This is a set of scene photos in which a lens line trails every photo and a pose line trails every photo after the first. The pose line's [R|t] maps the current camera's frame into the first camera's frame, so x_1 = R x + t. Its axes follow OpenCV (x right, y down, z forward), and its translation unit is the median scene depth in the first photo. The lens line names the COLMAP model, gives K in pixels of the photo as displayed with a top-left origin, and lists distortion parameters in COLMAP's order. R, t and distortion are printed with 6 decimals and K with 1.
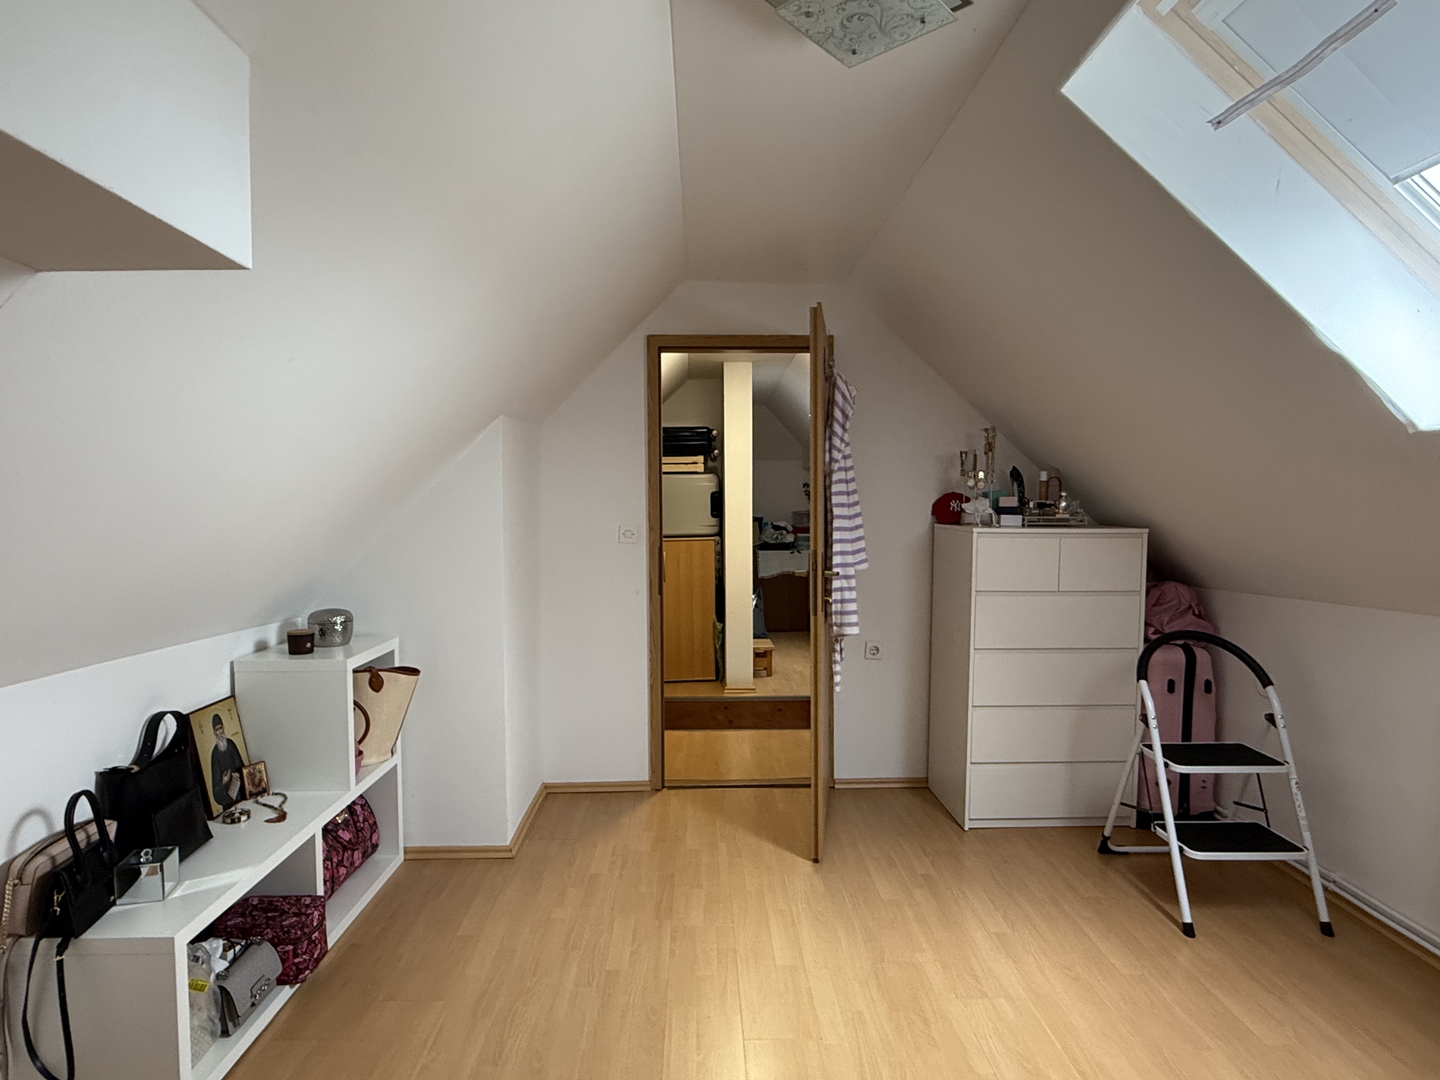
lens RADIAL K [[794.3, 0, 719.1], [0, 794.3, 542.6], [0, 0, 1]] dist [-0.000043, -0.000001]
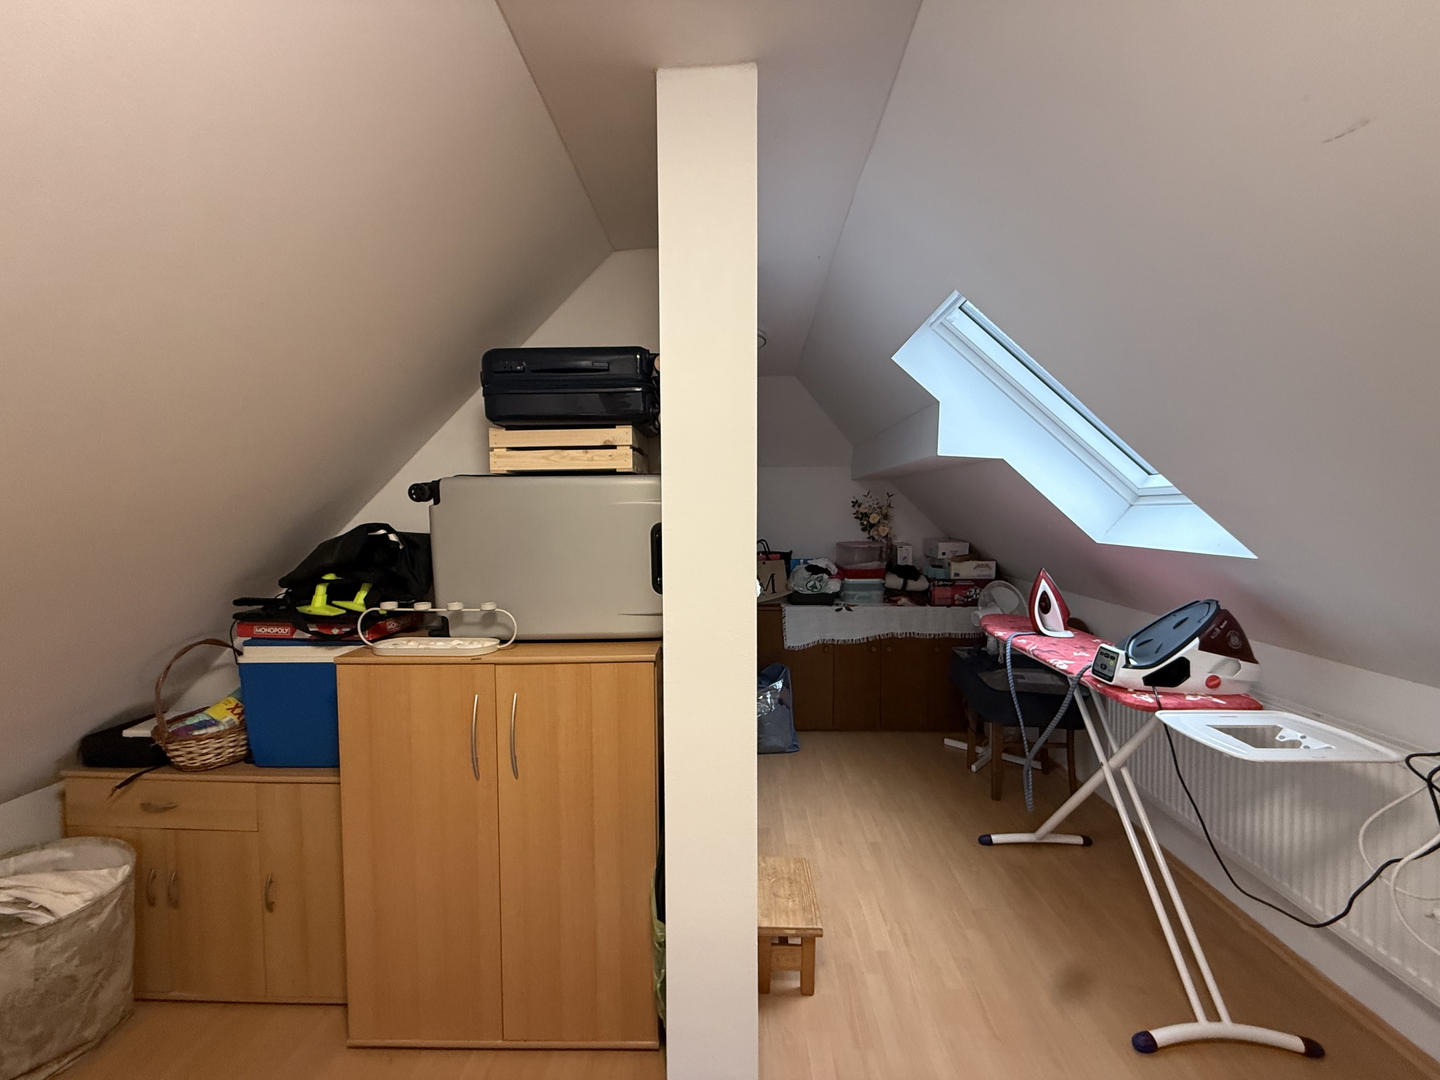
lens RADIAL K [[579.9, 0, 724.1], [0, 579.9, 533.9], [0, 0, 1]] dist [-0.000188, -0.000005]
pose [[0.997649, 0.002197, -0.068492, 0.032334], [-0.003638, 0.999775, -0.020919, -0.037752], [0.068430, 0.021119, 0.997432, 0.525306]]
